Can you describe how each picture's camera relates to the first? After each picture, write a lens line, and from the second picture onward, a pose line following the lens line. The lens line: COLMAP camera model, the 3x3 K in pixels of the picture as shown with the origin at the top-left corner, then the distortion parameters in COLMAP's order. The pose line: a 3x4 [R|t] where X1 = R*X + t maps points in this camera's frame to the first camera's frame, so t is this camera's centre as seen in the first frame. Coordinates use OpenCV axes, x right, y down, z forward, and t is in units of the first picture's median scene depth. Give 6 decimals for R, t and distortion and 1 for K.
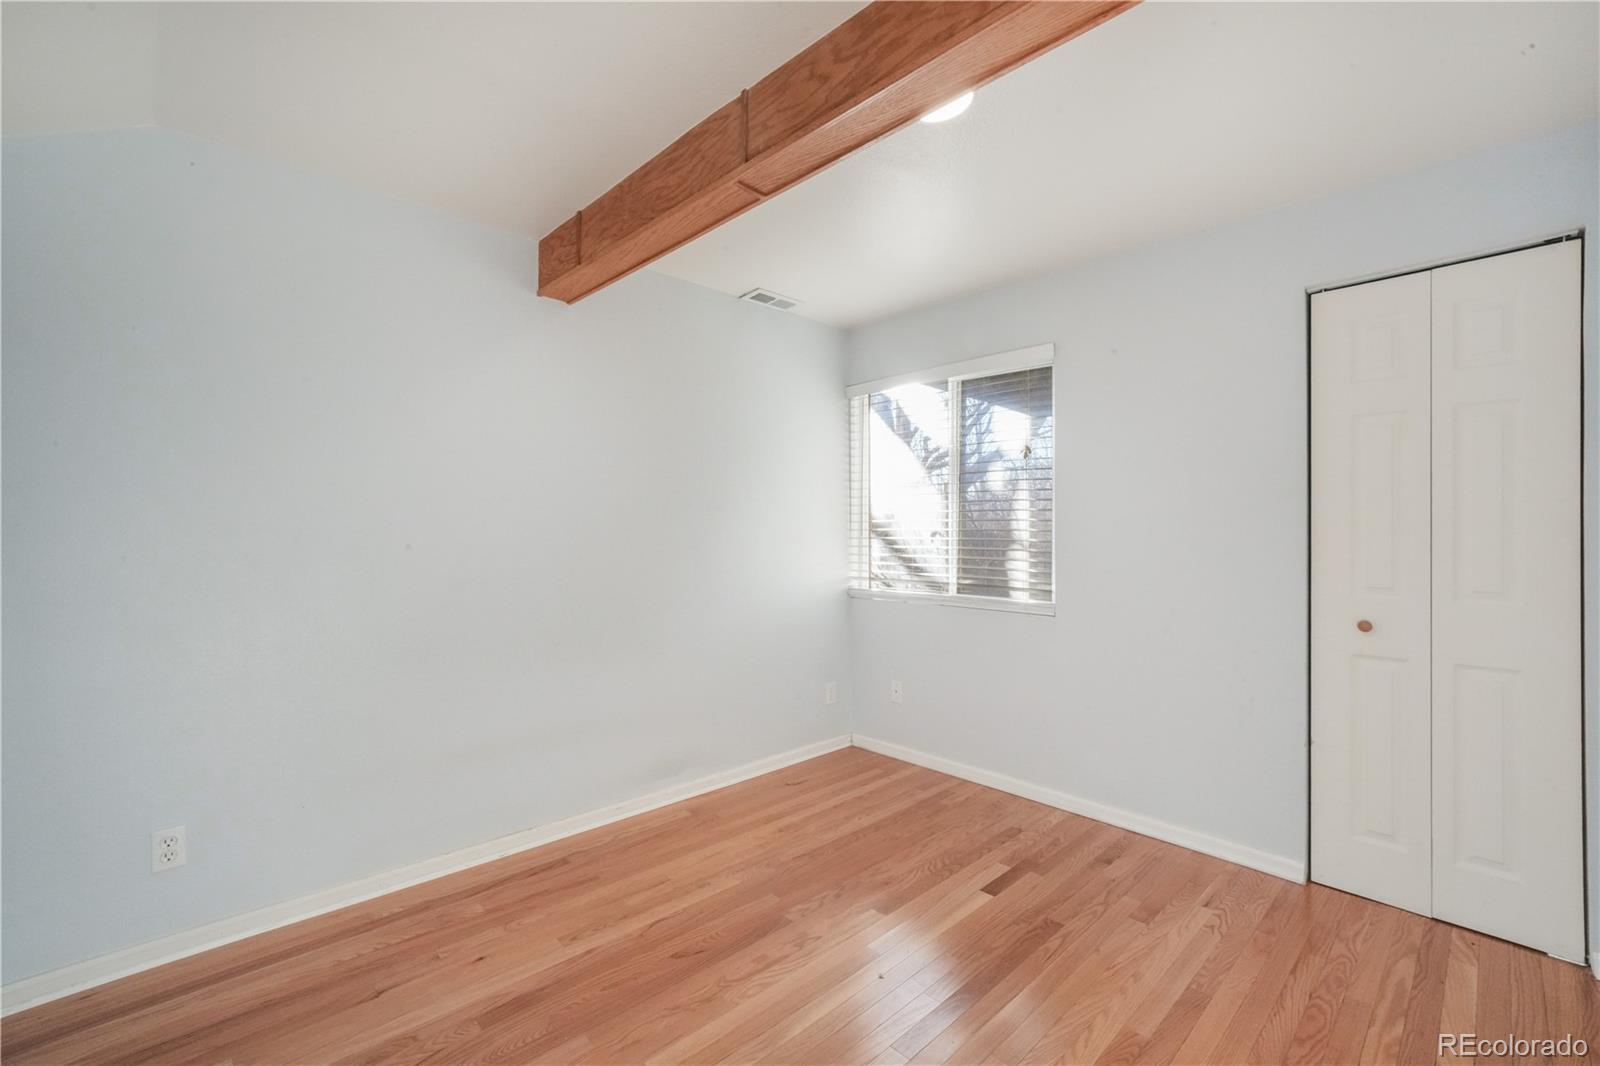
lens RADIAL K [[682.2, 0, 801.3], [0, 682.2, 536.1], [0, 0, 1]] dist [-0.001109, 0.003325]
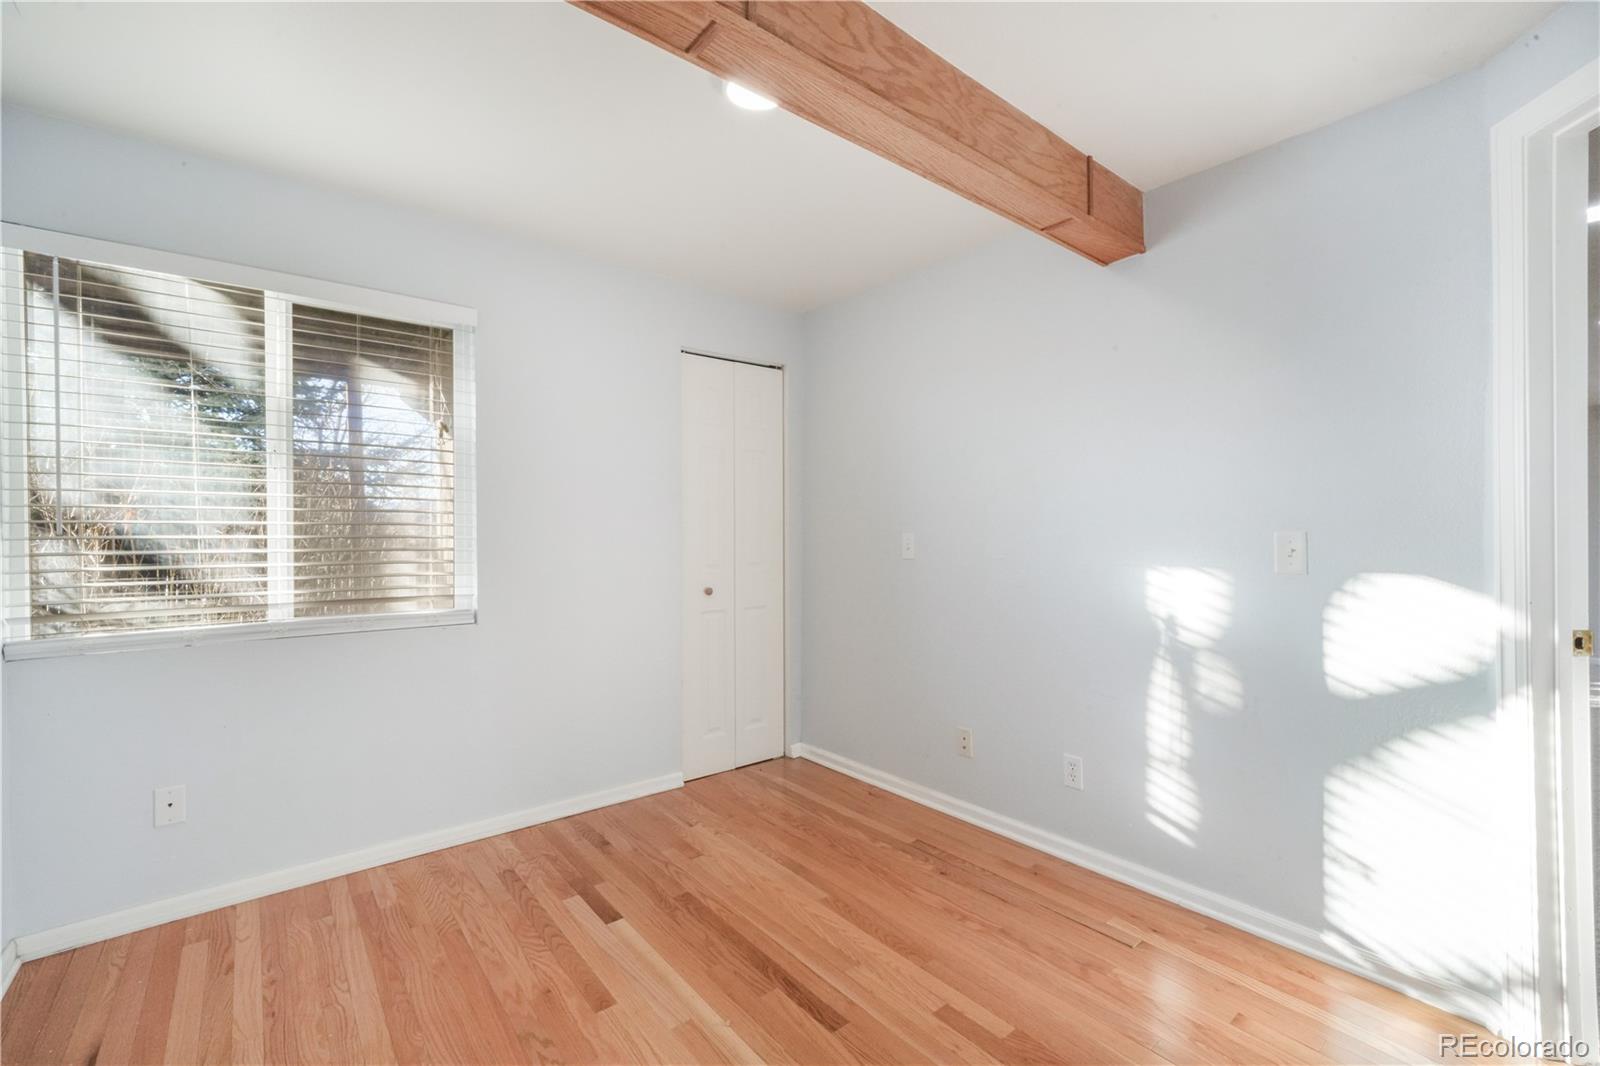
lens RADIAL K [[682.2, 0, 801.3], [0, 682.2, 536.1], [0, 0, 1]] dist [-0.001109, 0.003325]
pose [[0.082170, -0.011855, 0.996548, -0.535604], [0.003053, 0.999928, 0.011644, -0.003834], [-0.996614, 0.002085, 0.082200, 0.586708]]
